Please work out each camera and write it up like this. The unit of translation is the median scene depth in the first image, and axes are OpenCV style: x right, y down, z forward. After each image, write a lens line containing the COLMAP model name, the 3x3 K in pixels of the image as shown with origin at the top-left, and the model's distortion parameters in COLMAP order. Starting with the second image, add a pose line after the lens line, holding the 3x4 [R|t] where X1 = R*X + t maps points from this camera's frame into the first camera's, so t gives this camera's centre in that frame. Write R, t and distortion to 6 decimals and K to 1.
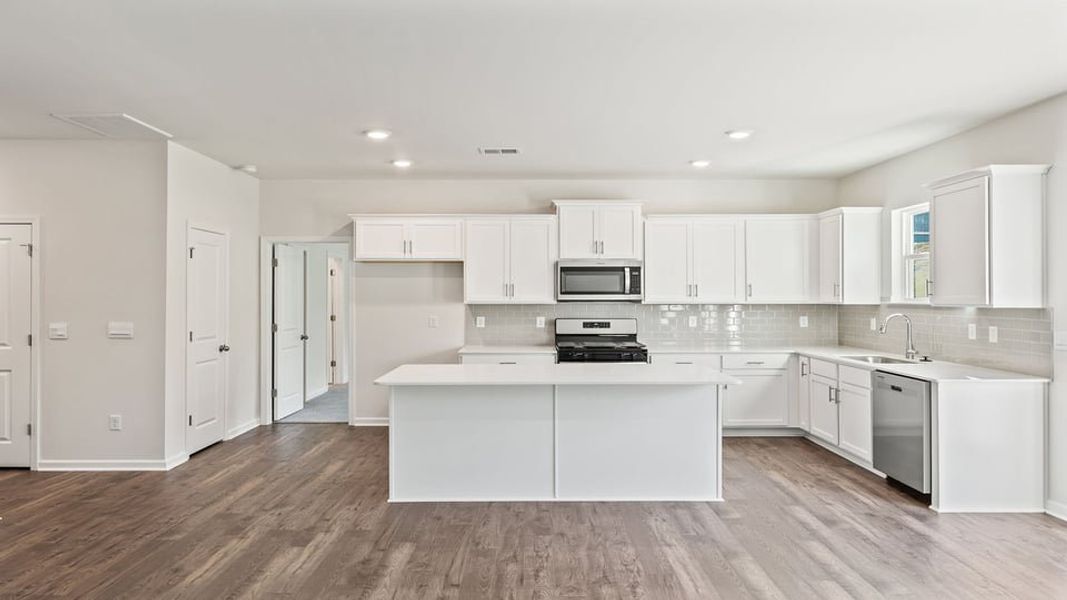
lens RADIAL K [[658.3, 0, 535.4], [0, 658.3, 295.9], [0, 0, 1]] dist [0.001050, -0.000214]
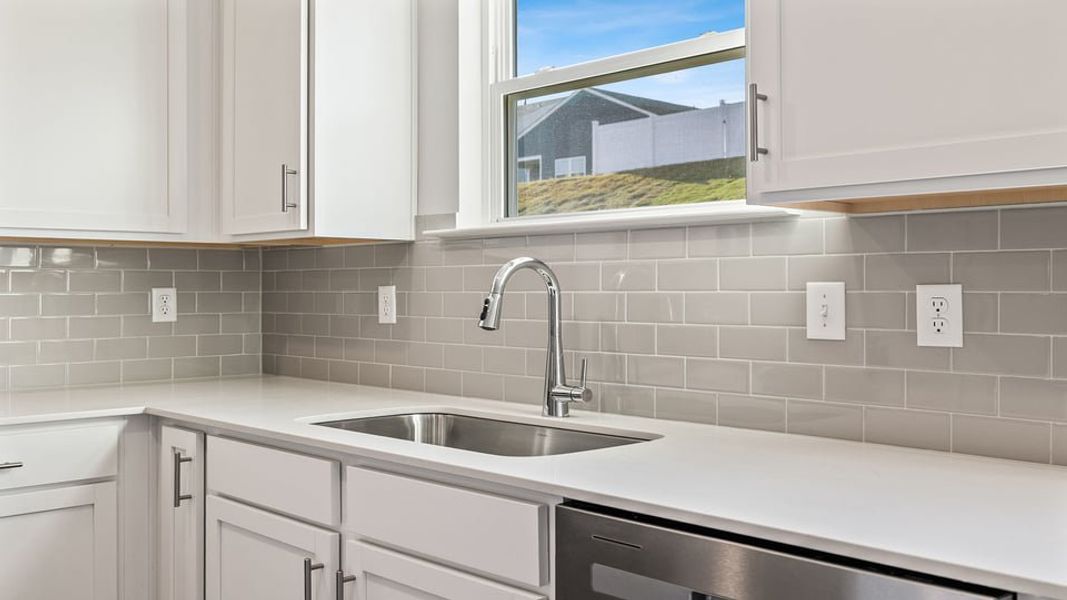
lens RADIAL K [[1034.3, 0, 533.5], [0, 1034.3, 300.0], [0, 0, 1]] dist [-0.010029, -0.012748]
pose [[0.715144, -0.005061, 0.698959, 0.206857], [-0.003022, 0.999942, 0.010332, 0.033546], [-0.698971, -0.009501, 0.715087, 0.570214]]
